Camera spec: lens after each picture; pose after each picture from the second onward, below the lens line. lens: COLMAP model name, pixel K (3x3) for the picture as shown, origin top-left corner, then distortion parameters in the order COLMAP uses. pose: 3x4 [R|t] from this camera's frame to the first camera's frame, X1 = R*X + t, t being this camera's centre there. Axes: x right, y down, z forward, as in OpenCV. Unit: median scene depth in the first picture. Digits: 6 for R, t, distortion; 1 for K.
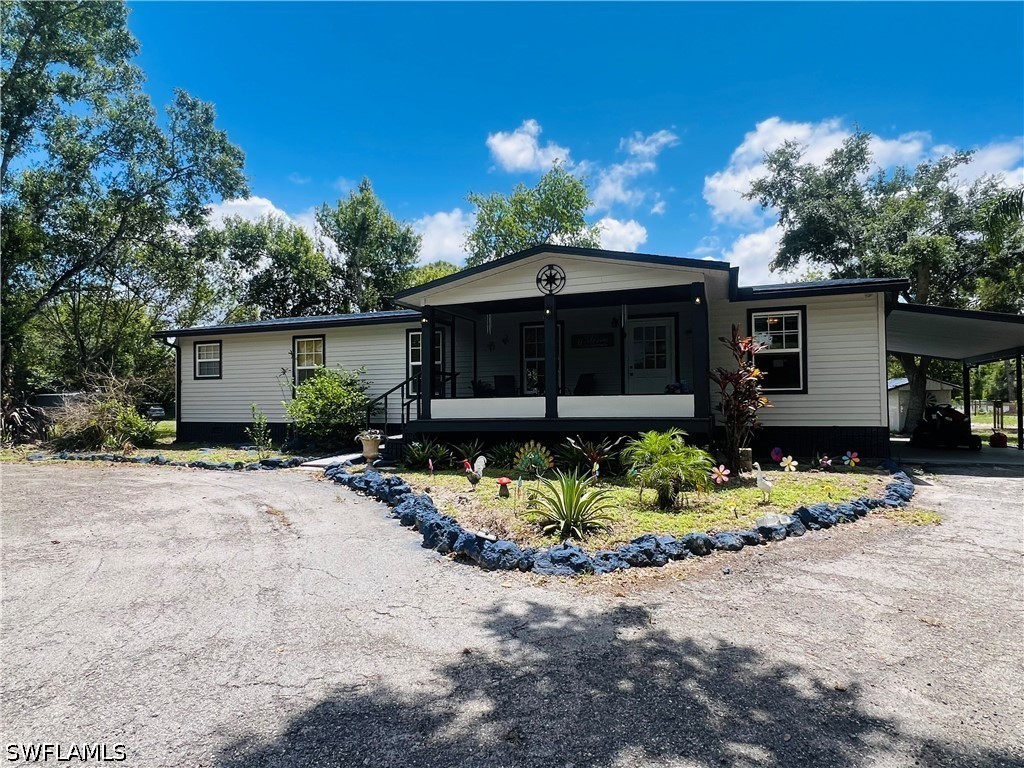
lens RADIAL K [[576.4, 0, 512.7], [0, 576.4, 382.1], [0, 0, 1]] dist [0.001412, -0.003039]
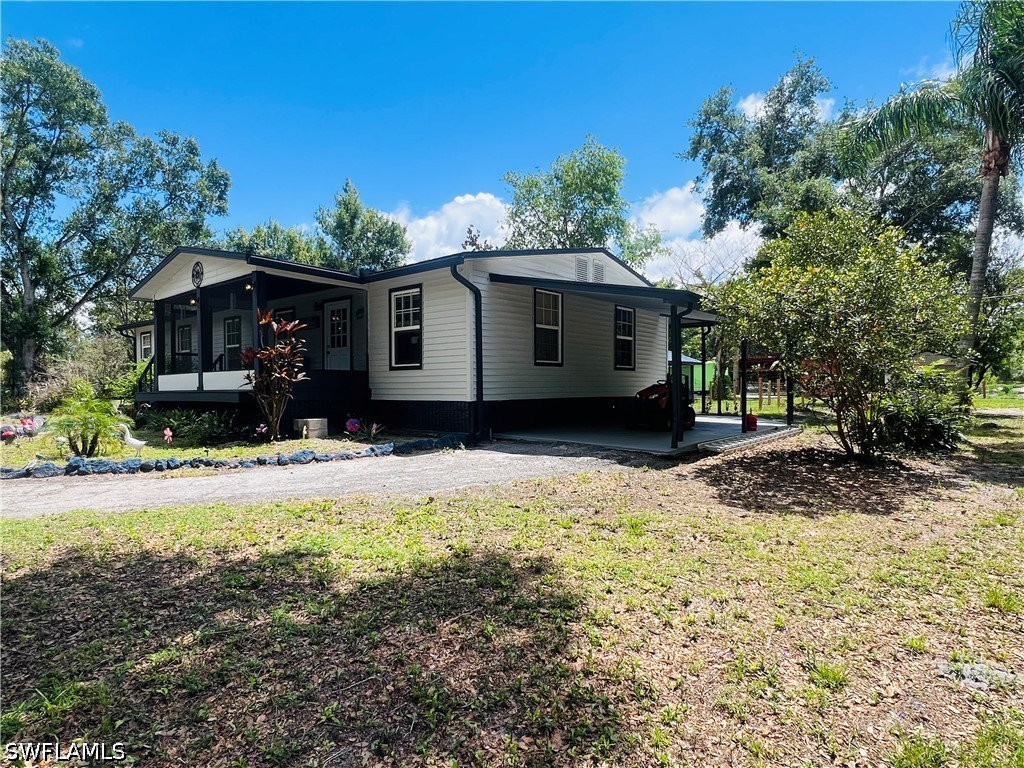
lens RADIAL K [[576.4, 0, 519.6], [0, 576.4, 387.4], [0, 0, 1]] dist [0.001412, -0.003039]
pose [[0.949770, 0.002120, -0.312942, 0.997337], [0.011453, 0.999072, 0.041527, 0.012281], [0.312739, -0.043025, 0.948864, 0.065912]]
